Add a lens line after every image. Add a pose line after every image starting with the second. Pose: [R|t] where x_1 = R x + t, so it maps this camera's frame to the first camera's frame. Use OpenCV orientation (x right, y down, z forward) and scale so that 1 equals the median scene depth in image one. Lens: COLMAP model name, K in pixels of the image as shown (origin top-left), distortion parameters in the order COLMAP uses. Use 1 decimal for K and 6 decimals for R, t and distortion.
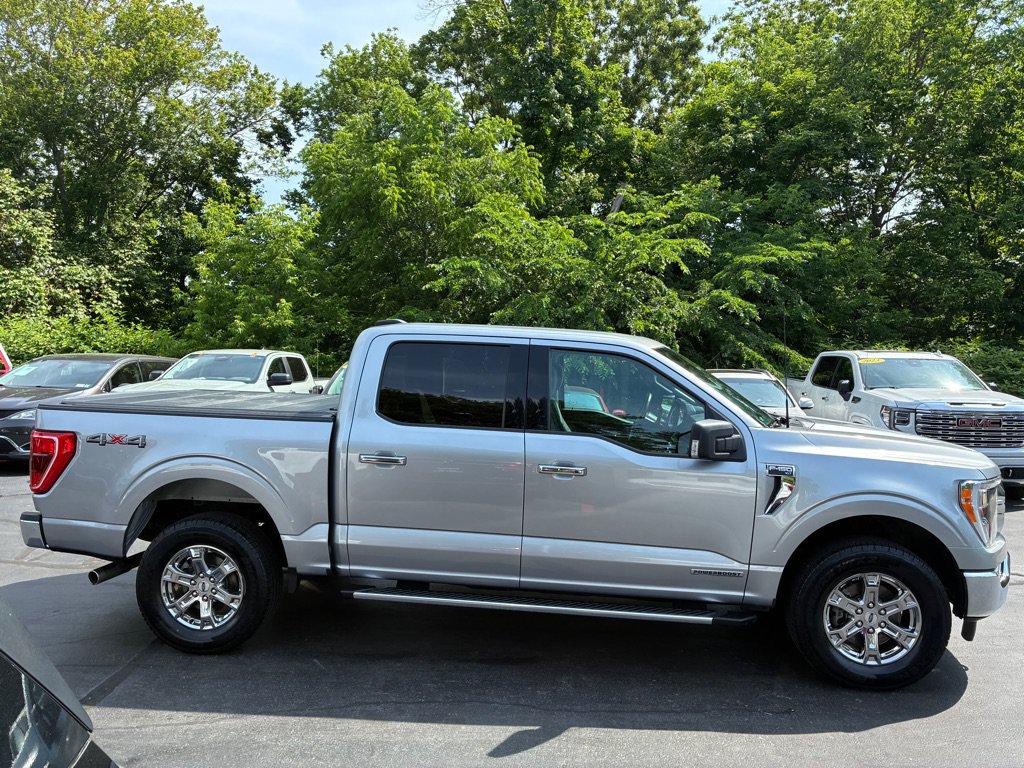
lens RADIAL K [[779.2, 0, 516.4], [0, 779.2, 387.3], [0, 0, 1]] dist [0.070697, -0.107398]
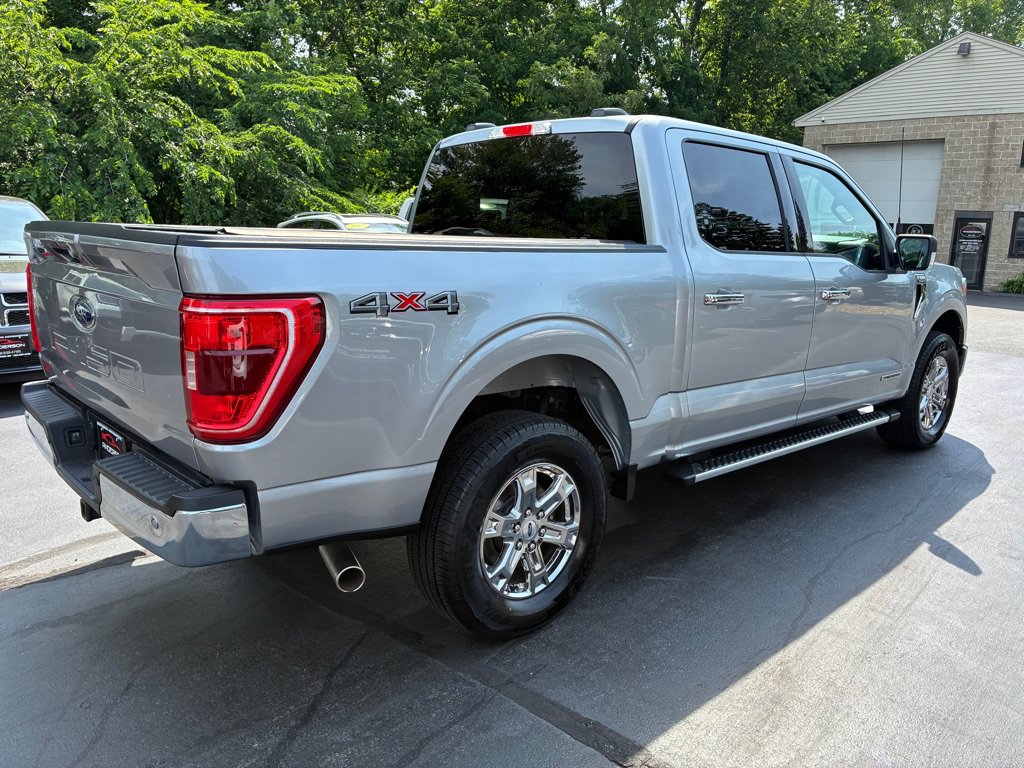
lens RADIAL K [[779.2, 0, 515.1], [0, 779.2, 377.8], [0, 0, 1]] dist [0.070697, -0.107398]
pose [[0.646075, -0.143565, 0.749651, -0.855855], [0.023996, 0.985487, 0.168048, 0.031563], [-0.762897, -0.090583, 0.640143, 0.626877]]
